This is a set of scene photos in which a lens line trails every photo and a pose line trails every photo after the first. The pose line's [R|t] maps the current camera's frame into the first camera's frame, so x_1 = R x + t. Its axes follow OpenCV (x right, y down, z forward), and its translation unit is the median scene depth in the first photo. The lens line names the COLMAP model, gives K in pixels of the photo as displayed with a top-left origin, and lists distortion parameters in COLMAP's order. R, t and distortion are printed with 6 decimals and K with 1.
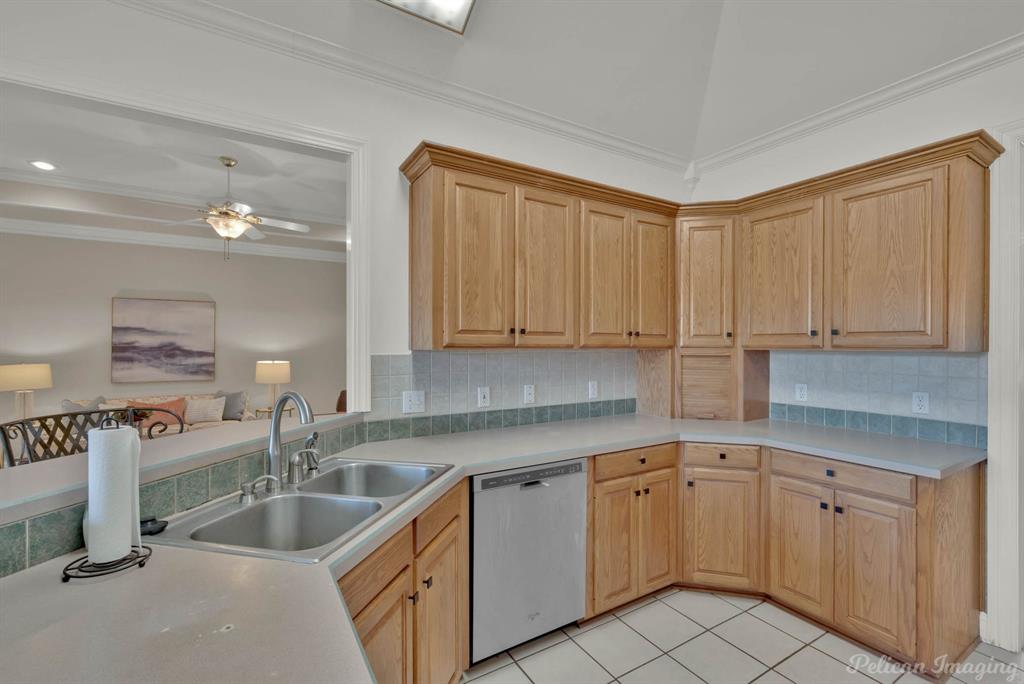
lens RADIAL K [[451.3, 0, 511.3], [0, 451.3, 345.5], [0, 0, 1]] dist [0.001527, 0.000288]
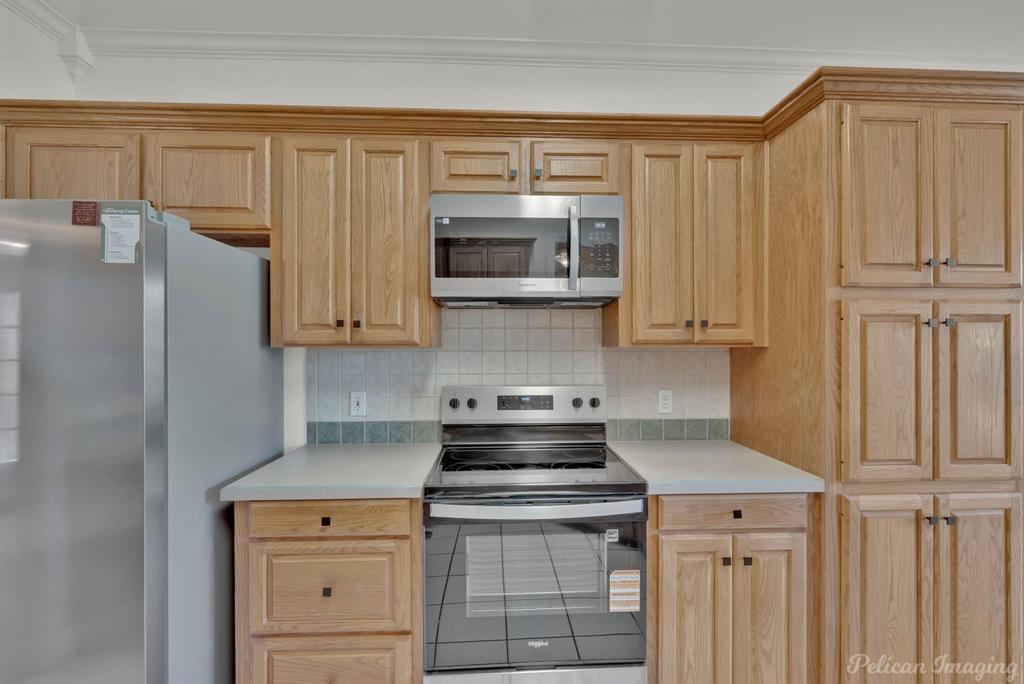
lens RADIAL K [[477.3, 0, 512.0], [0, 477.3, 342.0], [0, 0, 1]] dist [0.002890, 0.000271]
pose [[0.868515, -0.001977, -0.495660, 0.356739], [0.001960, 0.999998, -0.000555, 0.000627], [0.495660, -0.000490, 0.868517, 0.223915]]
